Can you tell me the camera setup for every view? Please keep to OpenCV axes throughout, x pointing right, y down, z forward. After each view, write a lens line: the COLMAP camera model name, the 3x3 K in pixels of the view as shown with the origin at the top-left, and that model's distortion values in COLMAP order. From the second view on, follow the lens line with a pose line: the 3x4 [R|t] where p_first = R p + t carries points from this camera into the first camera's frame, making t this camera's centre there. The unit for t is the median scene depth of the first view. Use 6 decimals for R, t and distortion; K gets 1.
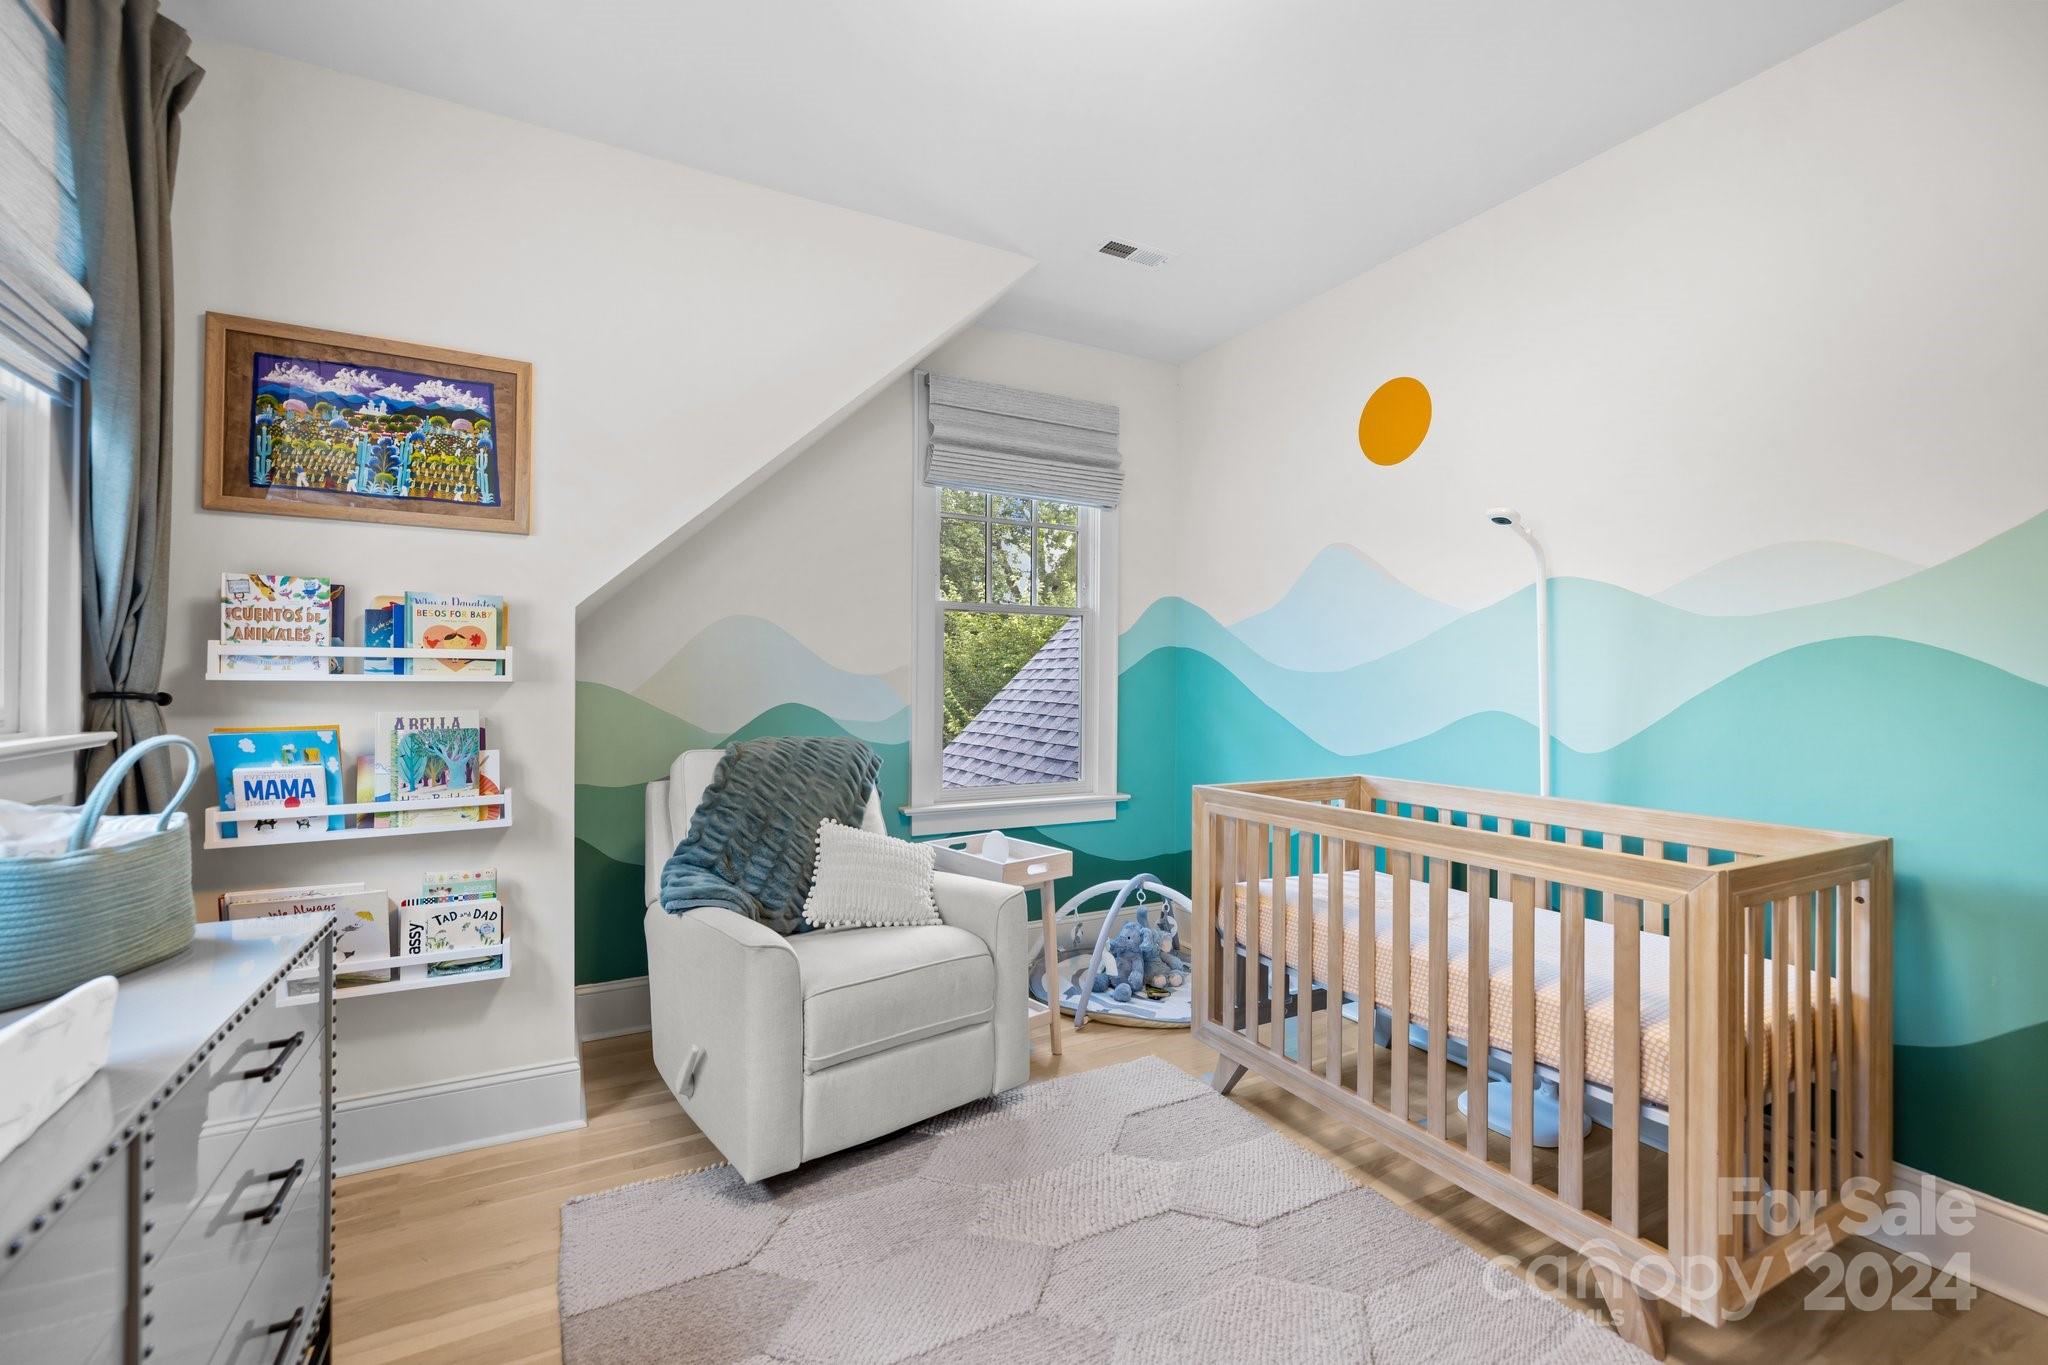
lens RADIAL K [[860.8, 0, 1019.8], [0, 860.8, 675.2], [0, 0, 1]] dist [0.000591, -0.000277]
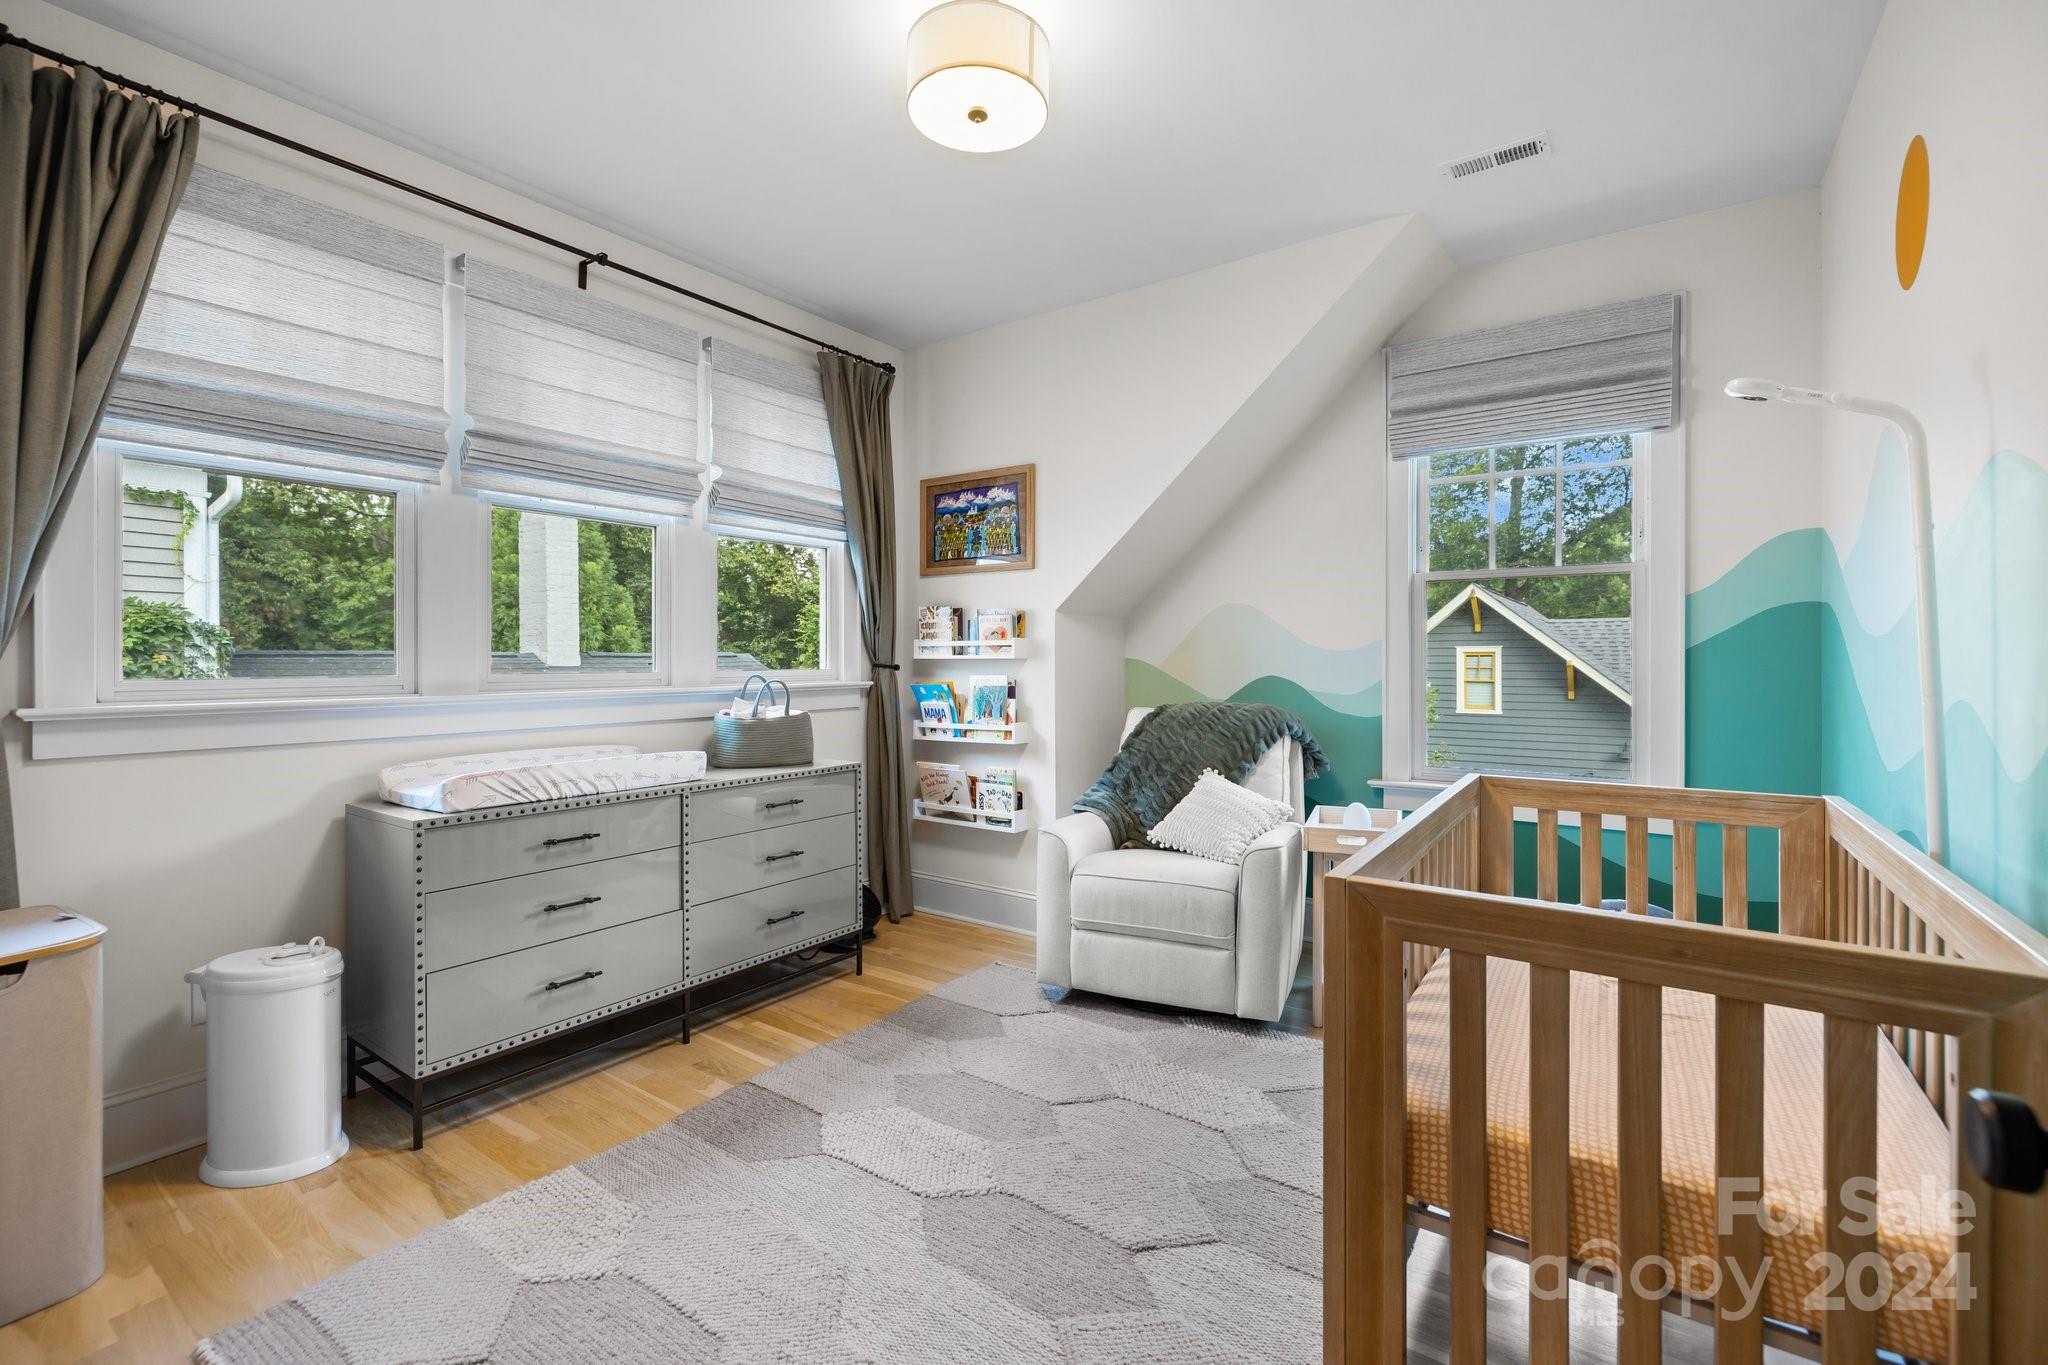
lens RADIAL K [[880.1, 0, 1026.8], [0, 880.1, 664.3], [0, 0, 1]] dist [0.006971, 0.000262]
pose [[0.453392, -0.000828, -0.891311, 0.986246], [0.009676, 0.999945, 0.003994, 0.012215], [0.891259, -0.010435, 0.453375, 0.247980]]
